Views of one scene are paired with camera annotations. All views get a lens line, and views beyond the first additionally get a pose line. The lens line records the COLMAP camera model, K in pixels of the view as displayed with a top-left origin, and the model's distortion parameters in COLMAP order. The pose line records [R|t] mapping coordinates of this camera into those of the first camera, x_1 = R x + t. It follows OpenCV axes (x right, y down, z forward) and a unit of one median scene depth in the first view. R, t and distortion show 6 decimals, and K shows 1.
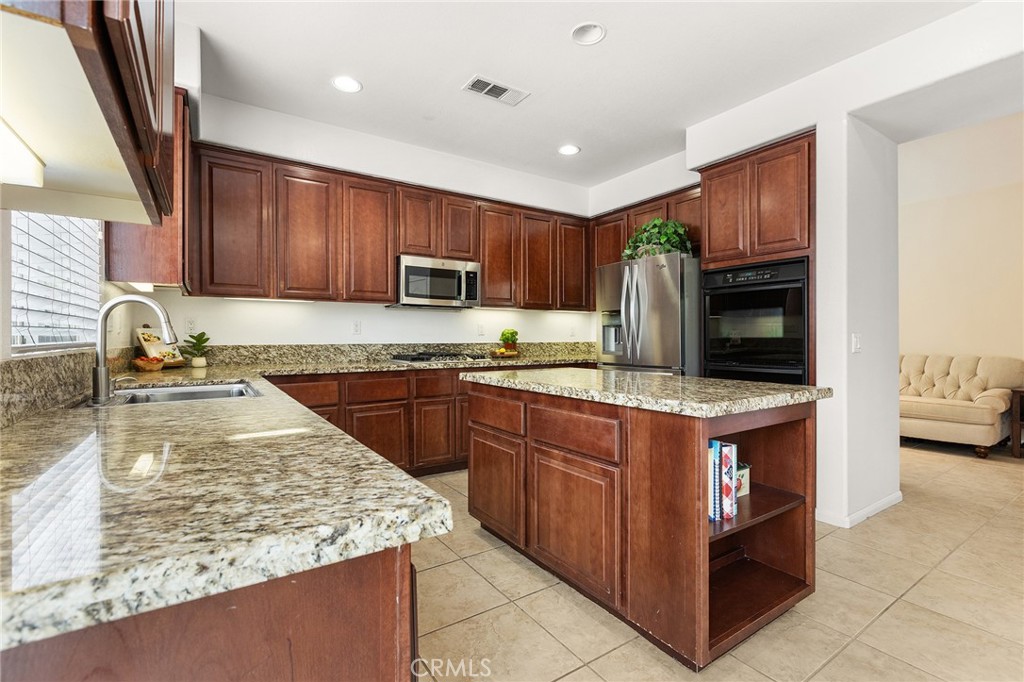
lens RADIAL K [[464.9, 0, 518.5], [0, 464.9, 340.3], [0, 0, 1]] dist [0.002562, -0.000820]
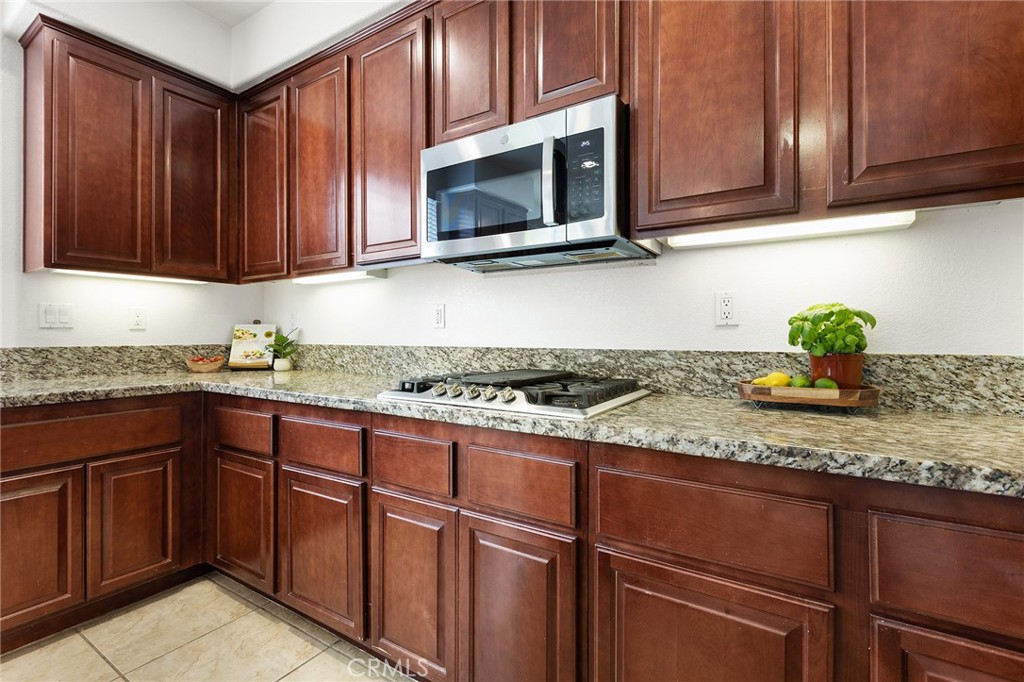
lens RADIAL K [[464.9, 0, 524.0], [0, 464.9, 333.6], [0, 0, 1]] dist [0.002562, -0.000820]
pose [[0.397332, -0.001568, -0.917674, 0.202685], [-0.004826, 0.999981, -0.003798, -0.005658], [0.917662, 0.005938, 0.397317, 0.928347]]
